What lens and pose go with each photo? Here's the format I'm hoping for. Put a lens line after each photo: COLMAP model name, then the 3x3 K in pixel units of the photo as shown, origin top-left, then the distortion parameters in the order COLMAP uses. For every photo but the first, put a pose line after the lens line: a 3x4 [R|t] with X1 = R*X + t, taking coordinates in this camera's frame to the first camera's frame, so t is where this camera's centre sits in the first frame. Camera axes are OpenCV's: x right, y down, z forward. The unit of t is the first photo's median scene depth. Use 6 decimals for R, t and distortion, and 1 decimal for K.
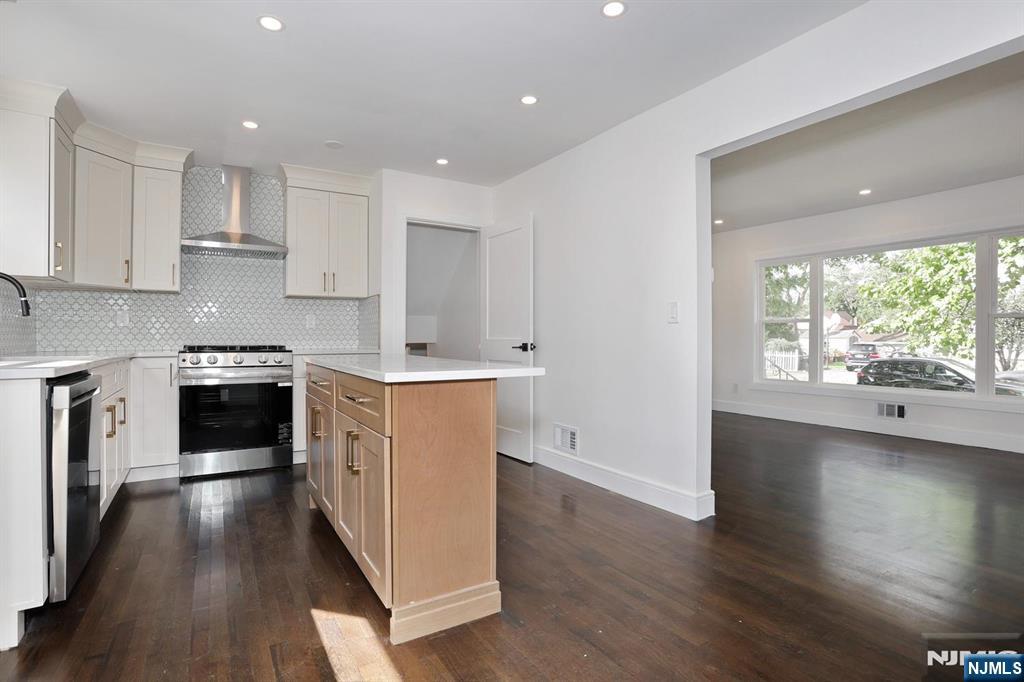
lens RADIAL K [[494.9, 0, 507.2], [0, 494.9, 336.7], [0, 0, 1]] dist [-0.064759, 0.028185]
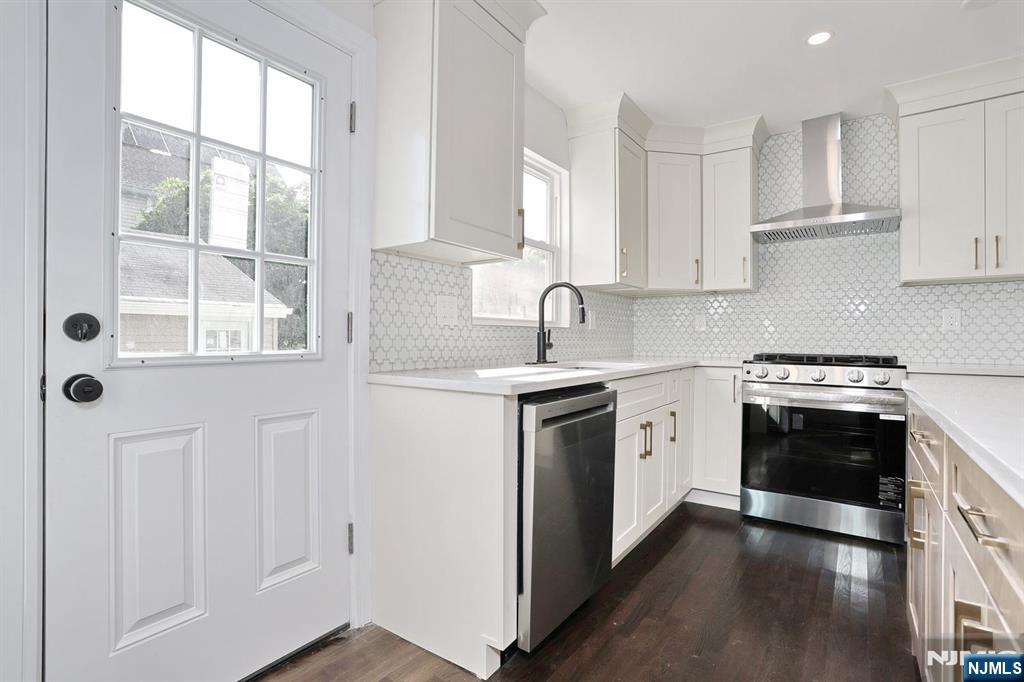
lens RADIAL K [[494.9, 0, 507.2], [0, 494.9, 336.7], [0, 0, 1]] dist [-0.064759, 0.028185]
pose [[0.385014, -0.001952, -0.922909, -0.064411], [-0.003766, 0.999986, -0.003687, -0.006223], [0.922903, 0.004896, 0.385001, 0.293006]]
